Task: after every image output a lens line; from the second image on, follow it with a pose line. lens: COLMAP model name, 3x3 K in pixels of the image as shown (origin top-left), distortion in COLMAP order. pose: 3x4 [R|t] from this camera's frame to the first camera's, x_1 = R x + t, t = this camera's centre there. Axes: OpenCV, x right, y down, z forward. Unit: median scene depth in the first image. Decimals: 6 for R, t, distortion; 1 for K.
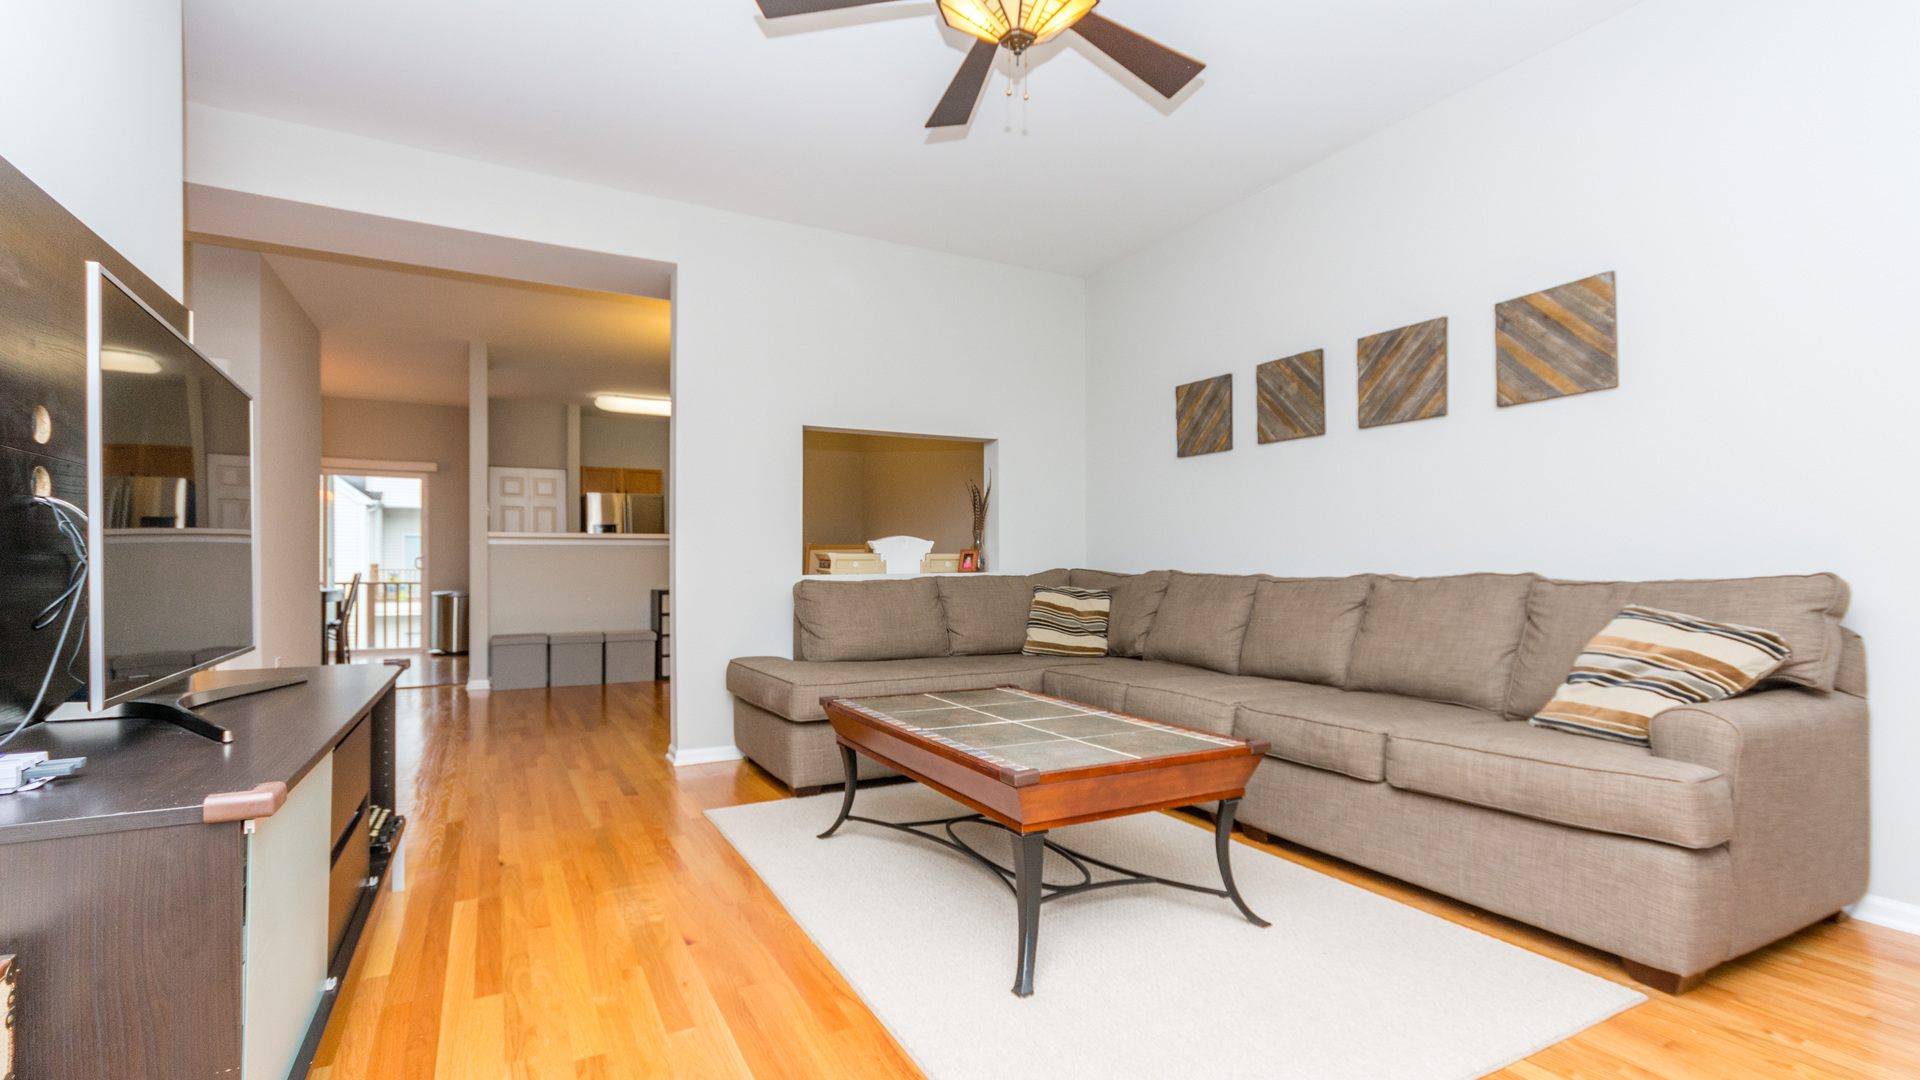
lens RADIAL K [[843.0, 0, 965.1], [0, 843.0, 553.0], [0, 0, 1]] dist [-0.001698, -0.000283]
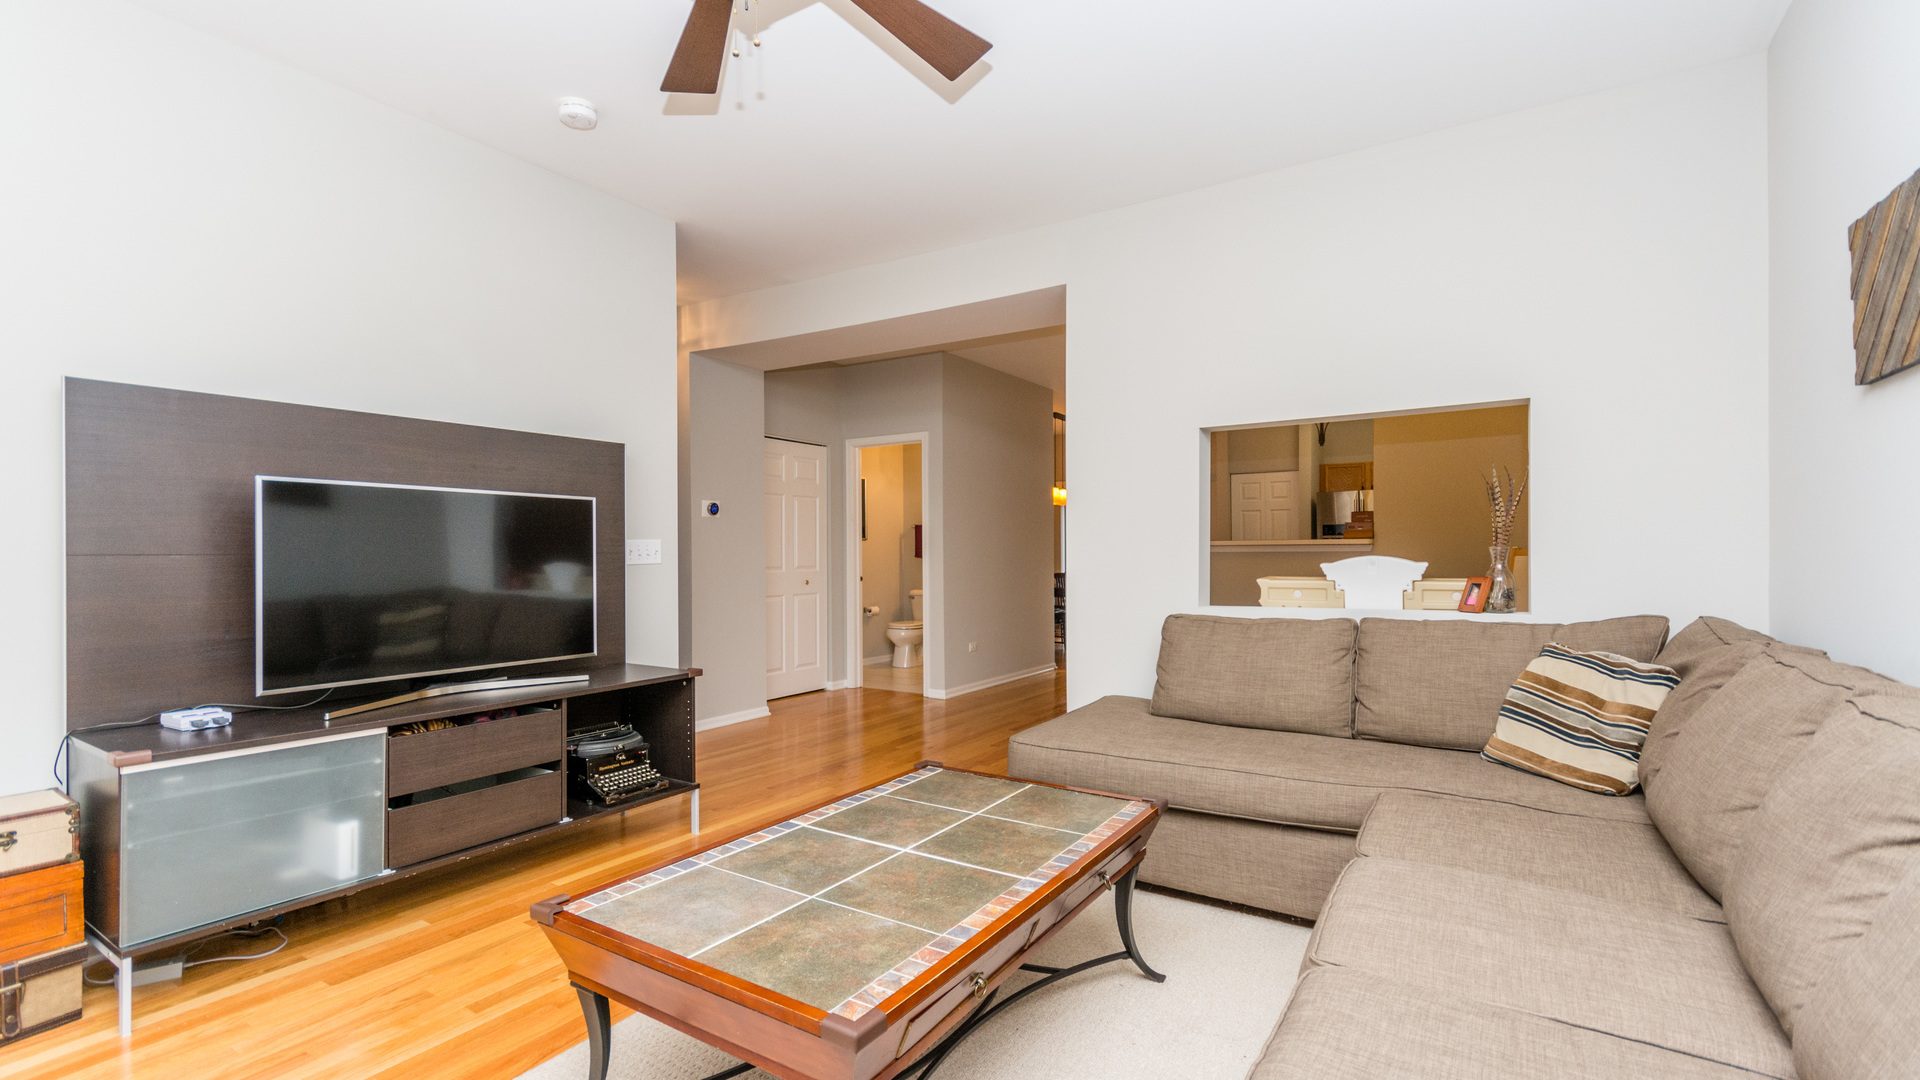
lens RADIAL K [[843.0, 0, 965.1], [0, 843.0, 553.0], [0, 0, 1]] dist [-0.001698, -0.000283]
pose [[0.494496, -0.000885, -0.869180, 0.473632], [0.016277, 0.999834, 0.008242, -0.043012], [0.869028, -0.018223, 0.494428, 0.447017]]
